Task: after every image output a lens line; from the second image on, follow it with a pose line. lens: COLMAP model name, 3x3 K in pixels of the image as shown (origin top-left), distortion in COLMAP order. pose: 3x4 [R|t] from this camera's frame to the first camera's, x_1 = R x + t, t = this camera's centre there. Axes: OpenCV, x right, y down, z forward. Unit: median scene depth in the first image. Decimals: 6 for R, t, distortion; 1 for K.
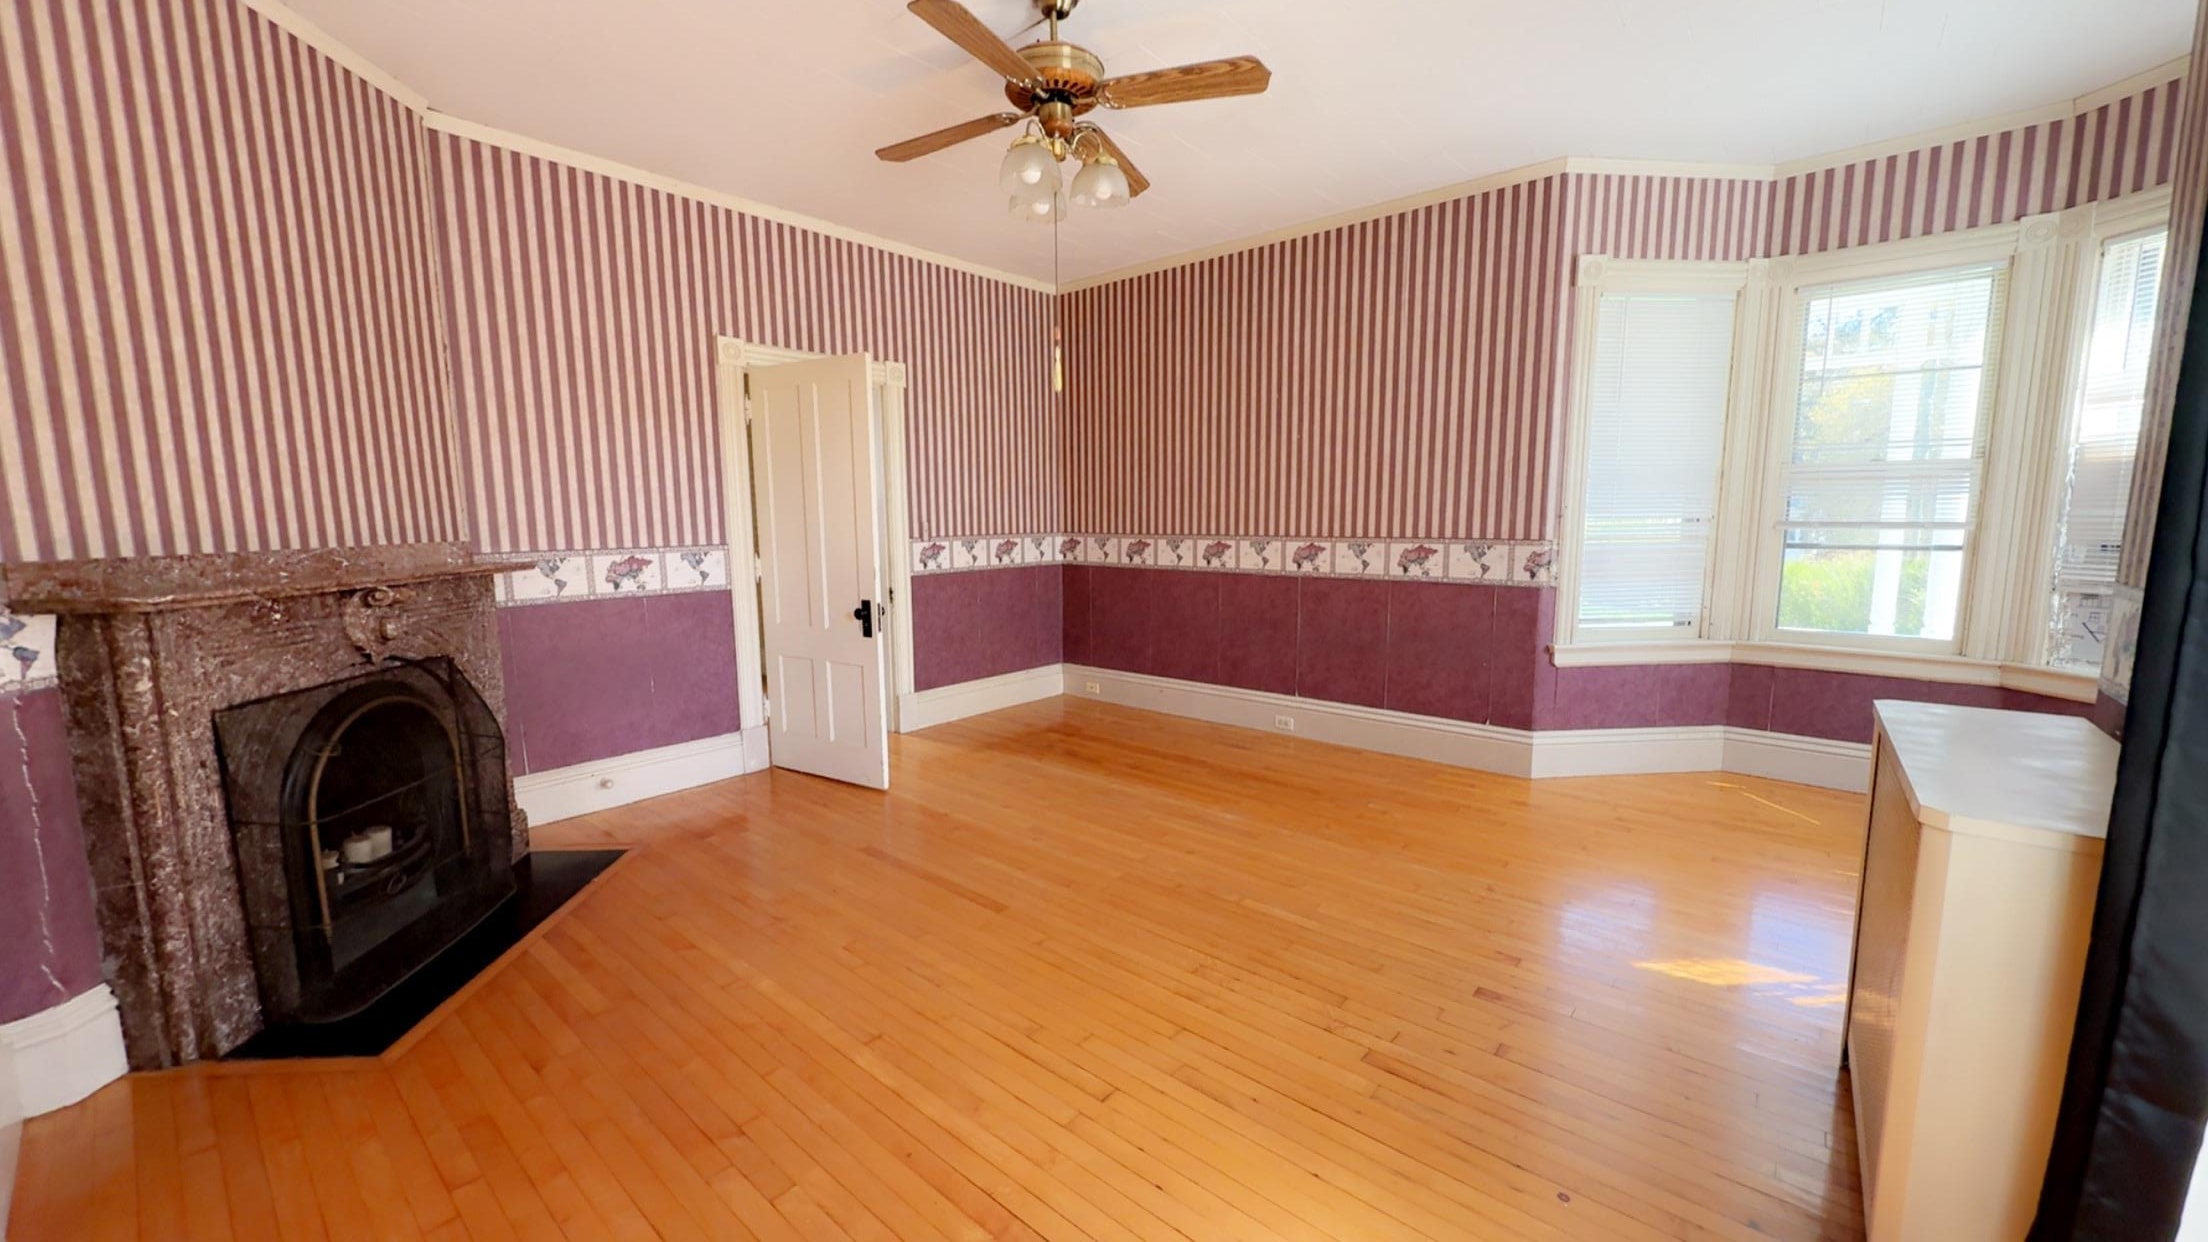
lens RADIAL K [[828.7, 0, 1108.3], [0, 828.7, 622.3], [0, 0, 1]] dist [-0.001119, 0.000030]
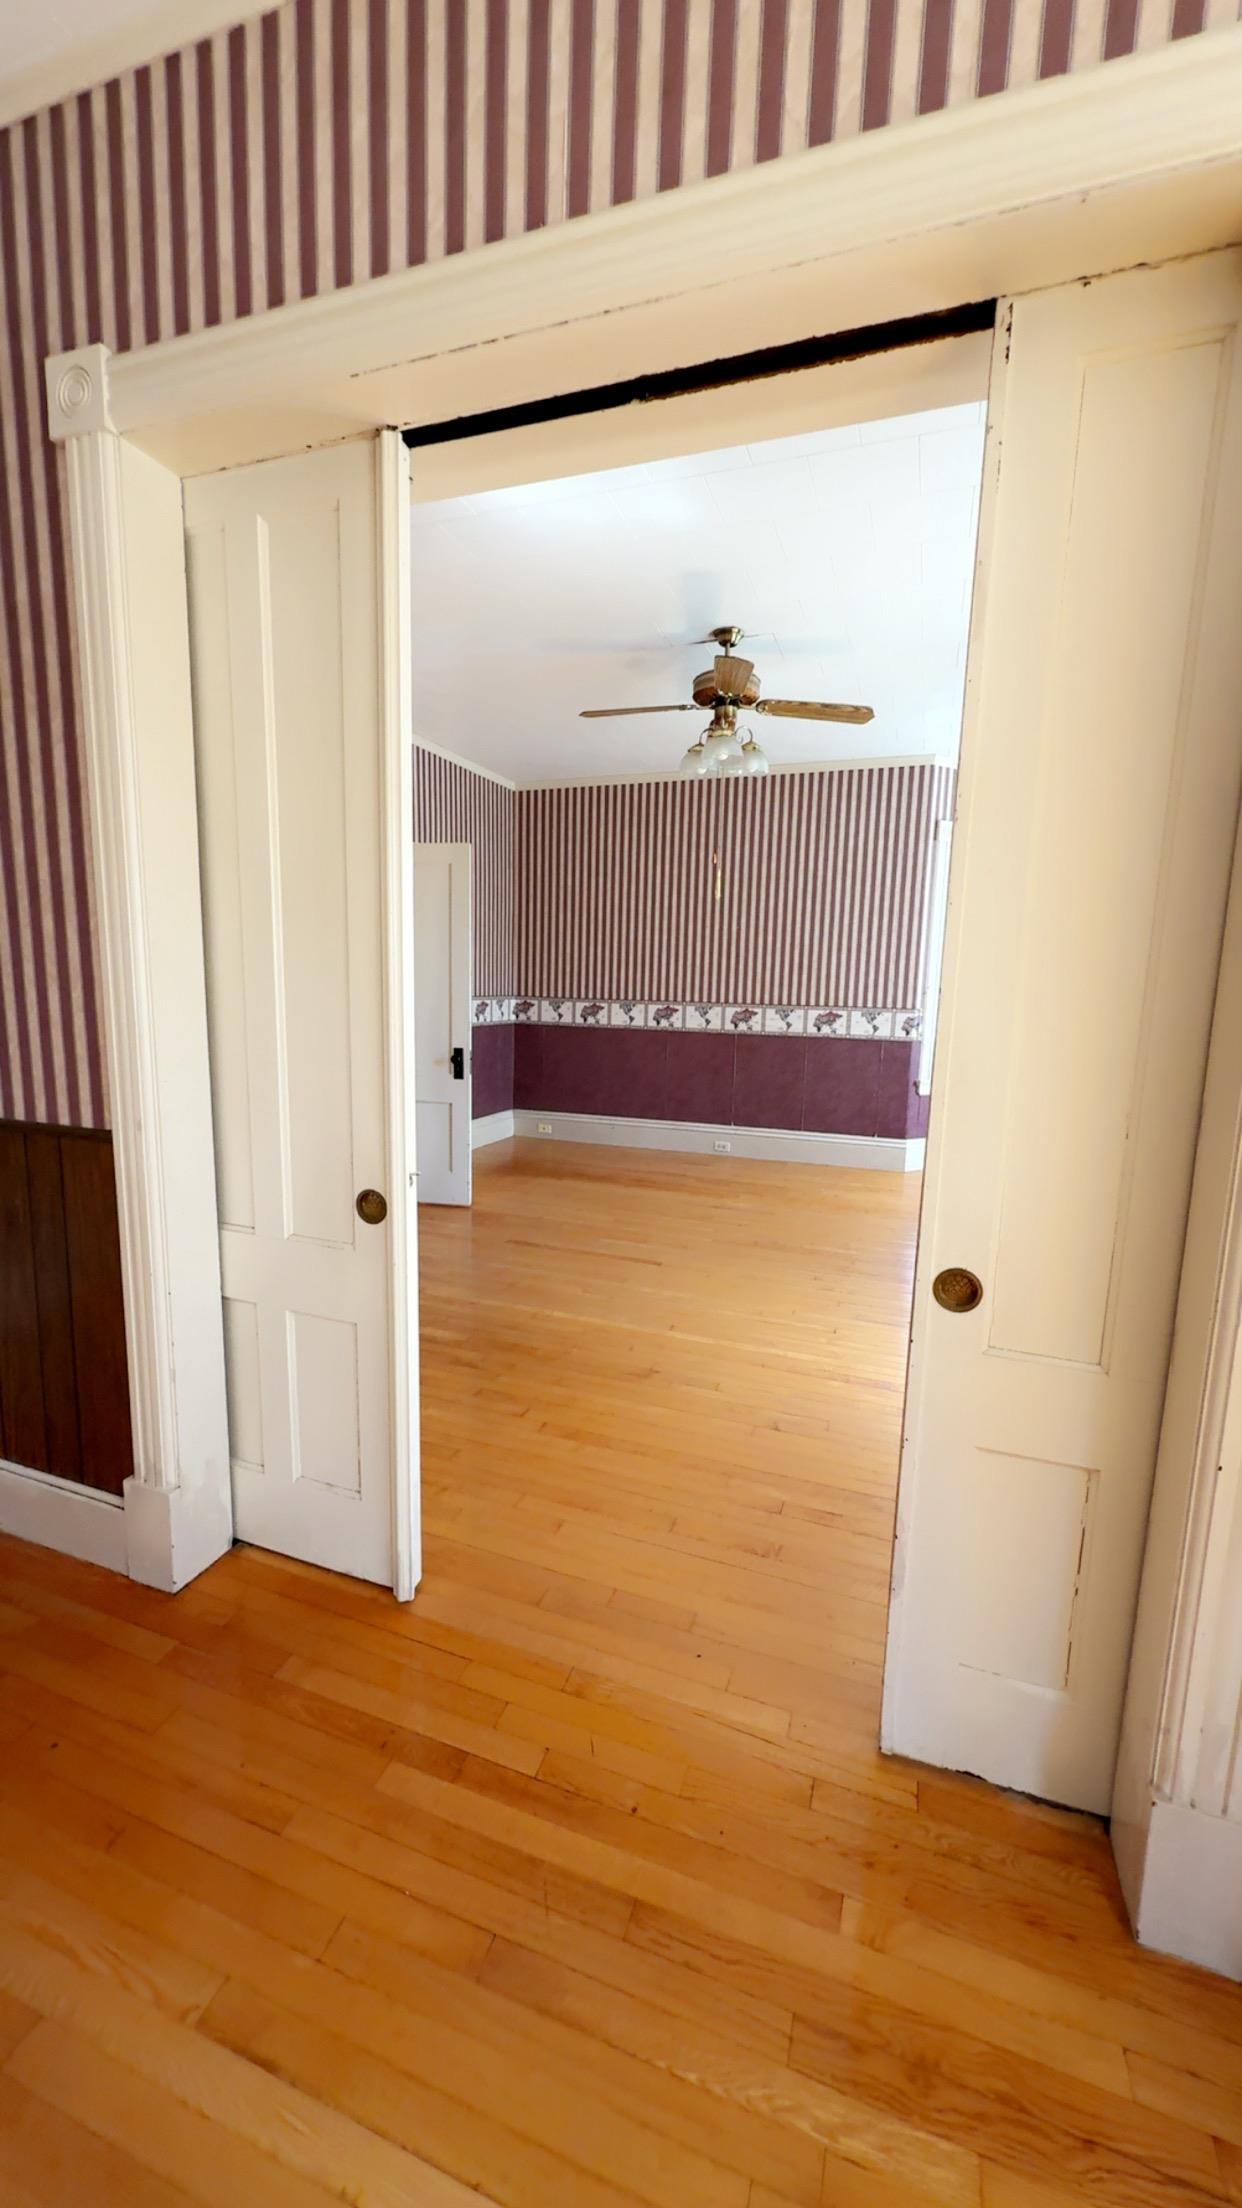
lens RADIAL K [[828.7, 0, 618.2], [0, 828.7, 1103.8], [0, 0, 1]] dist [-0.001119, 0.000030]
pose [[0.938960, -0.018255, 0.343541, -0.420258], [0.013490, 0.999777, 0.016253, 0.033264], [-0.343761, -0.010627, 0.938997, -0.181858]]
